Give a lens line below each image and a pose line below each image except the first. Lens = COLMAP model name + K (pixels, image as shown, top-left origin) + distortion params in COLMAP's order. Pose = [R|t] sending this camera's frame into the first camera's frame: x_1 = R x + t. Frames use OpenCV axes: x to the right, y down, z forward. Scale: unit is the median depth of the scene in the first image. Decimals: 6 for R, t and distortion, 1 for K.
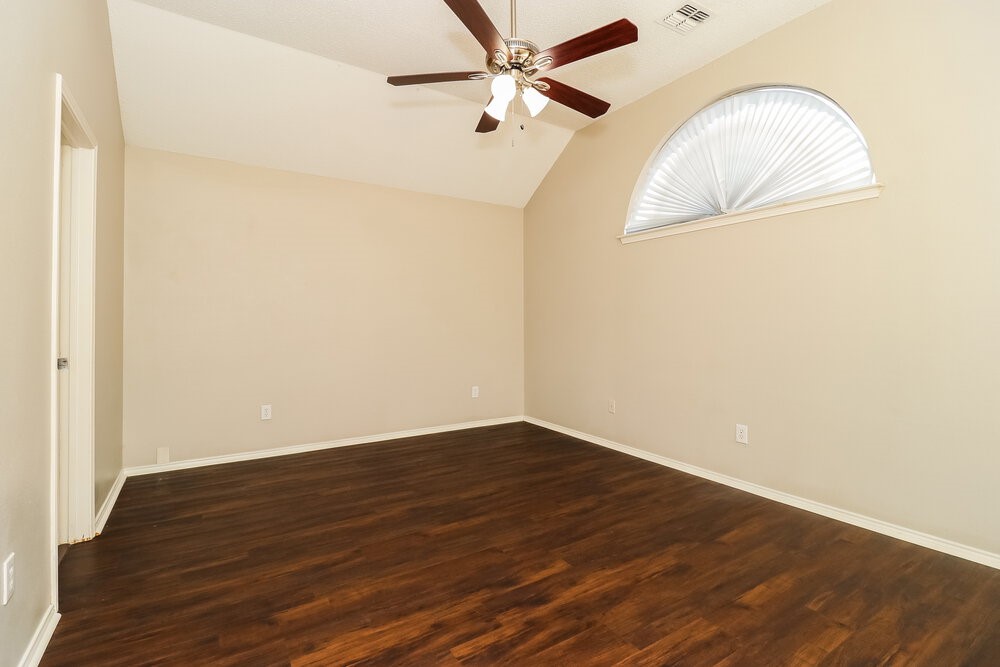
lens RADIAL K [[468.6, 0, 499.9], [0, 468.6, 327.5], [0, 0, 1]] dist [-0.000408, -0.000052]
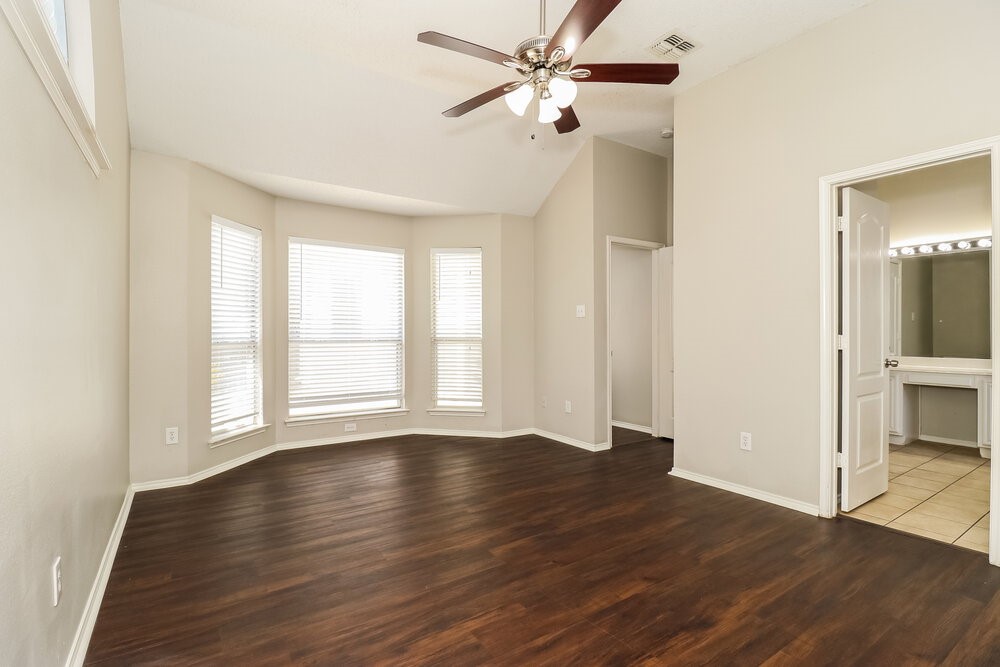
lens RADIAL K [[468.6, 0, 501.1], [0, 468.6, 337.6], [0, 0, 1]] dist [-0.000408, -0.000052]
pose [[-0.999834, -0.001789, -0.018105, 0.134561], [-0.002136, 0.999814, 0.019156, -0.019633], [0.018067, 0.019191, -0.999653, 1.980505]]
